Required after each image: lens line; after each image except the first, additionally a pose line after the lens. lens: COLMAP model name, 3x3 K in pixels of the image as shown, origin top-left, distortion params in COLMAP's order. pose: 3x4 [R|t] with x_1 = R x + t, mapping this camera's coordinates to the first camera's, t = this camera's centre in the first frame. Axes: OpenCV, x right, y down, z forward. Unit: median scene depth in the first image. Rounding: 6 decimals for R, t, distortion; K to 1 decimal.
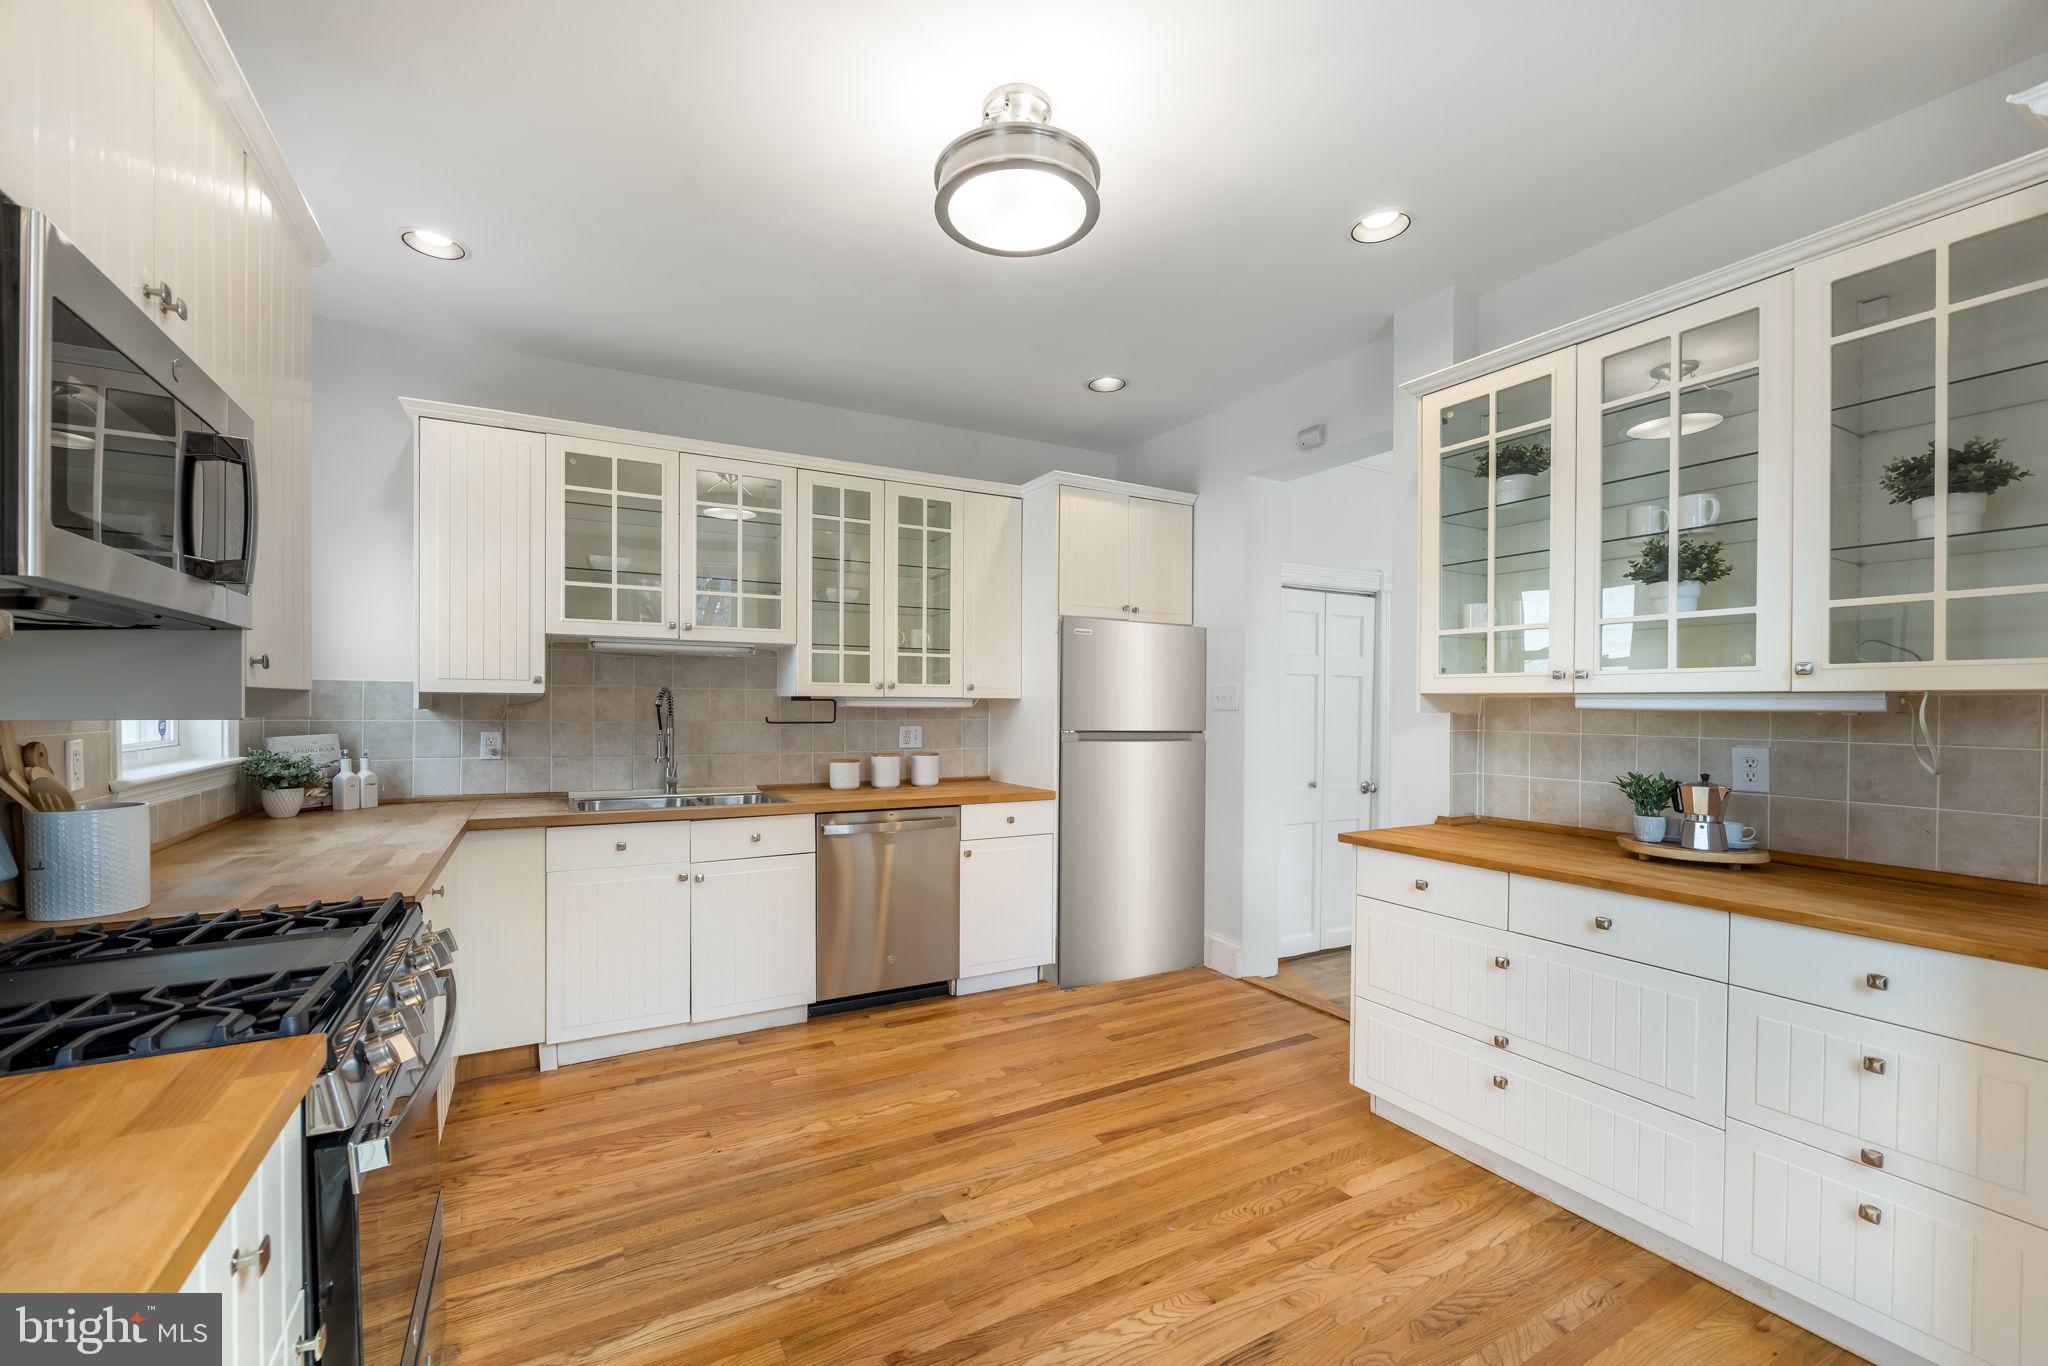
lens RADIAL K [[814.5, 0, 977.5], [0, 814.5, 707.3], [0, 0, 1]] dist [0.003951, 0.000899]
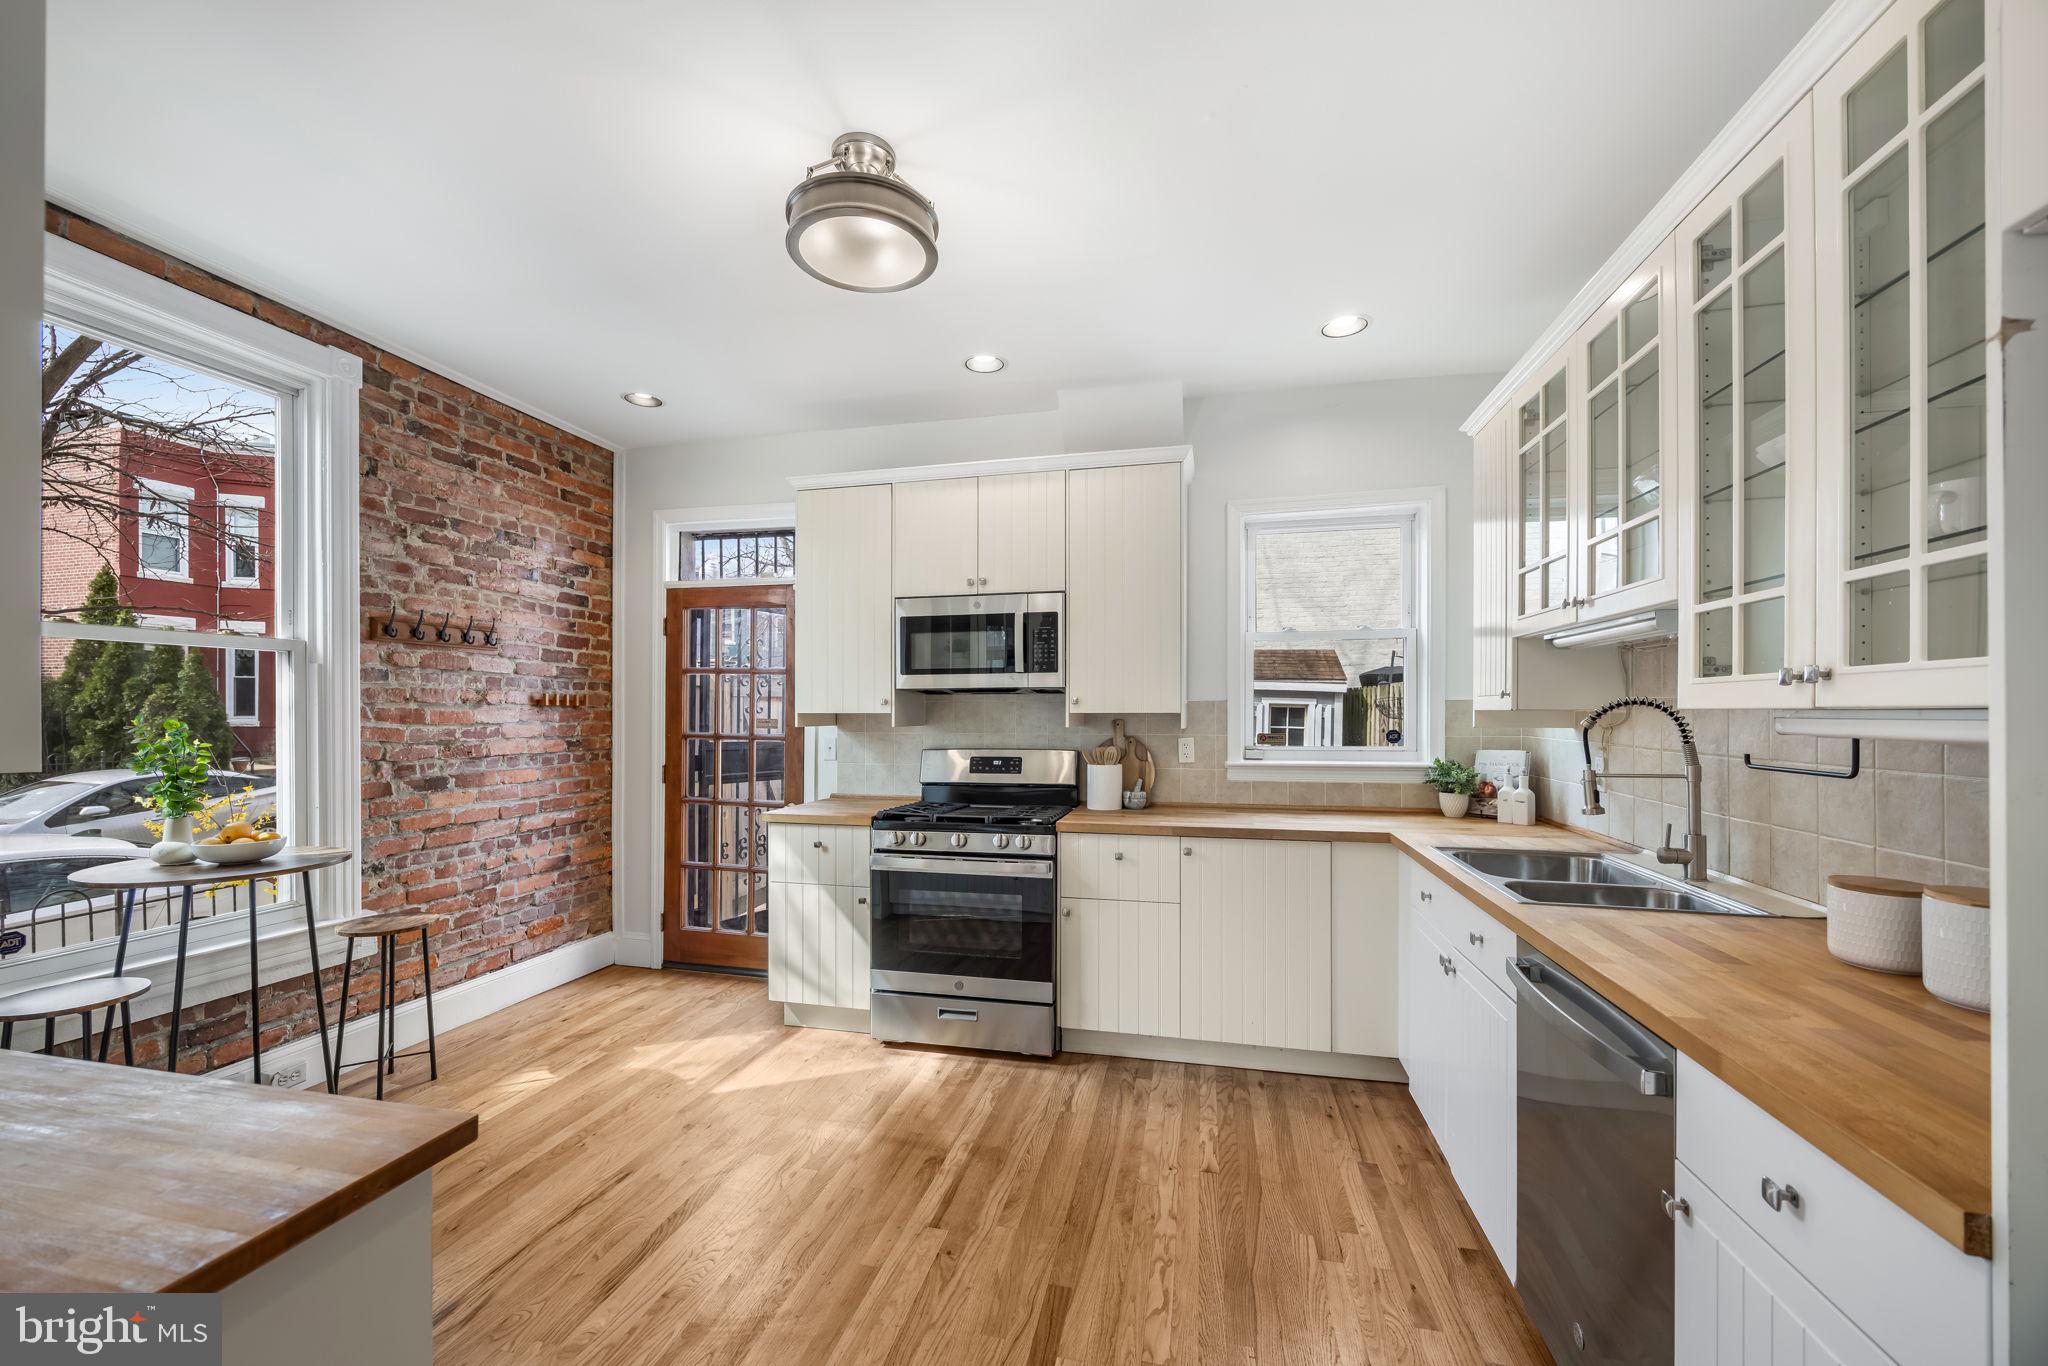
lens RADIAL K [[814.5, 0, 1026.9], [0, 814.5, 705.5], [0, 0, 1]] dist [0.003951, 0.000899]
pose [[-0.641978, -0.011838, -0.766631, 0.411951], [-0.006384, 0.999929, -0.010095, -0.008477], [0.766696, -0.001586, -0.642008, 1.069001]]
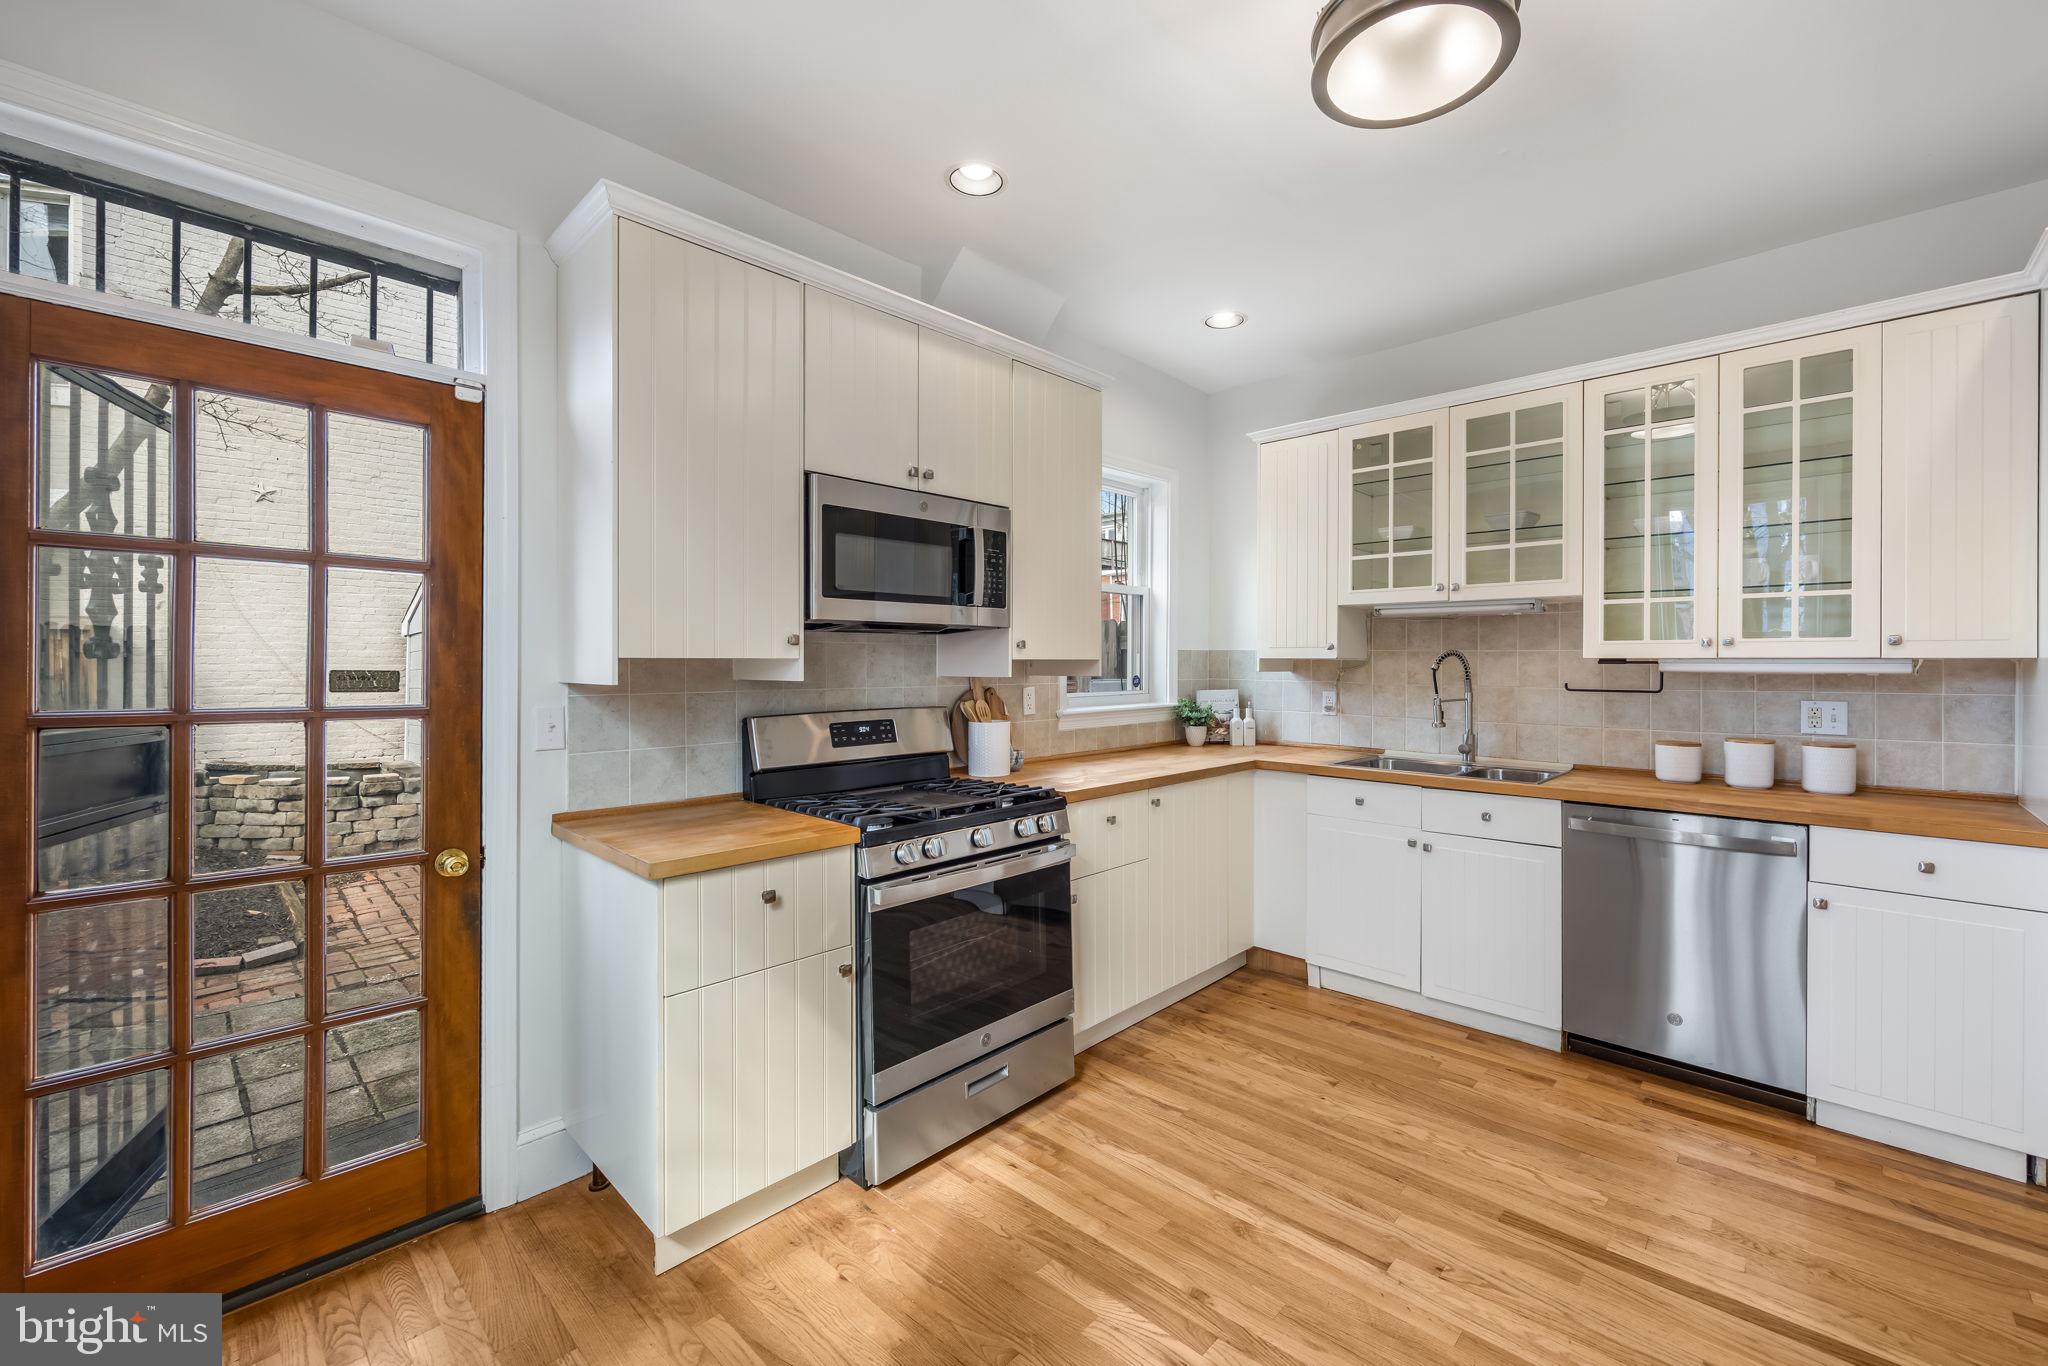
lens RADIAL K [[814.5, 0, 1026.0], [0, 814.5, 663.8], [0, 0, 1]] dist [0.003951, 0.000899]
pose [[0.347044, -0.005018, -0.937836, 0.383273], [-0.003832, 0.999970, -0.006769, -0.000421], [0.937841, 0.005943, 0.347014, 0.203975]]
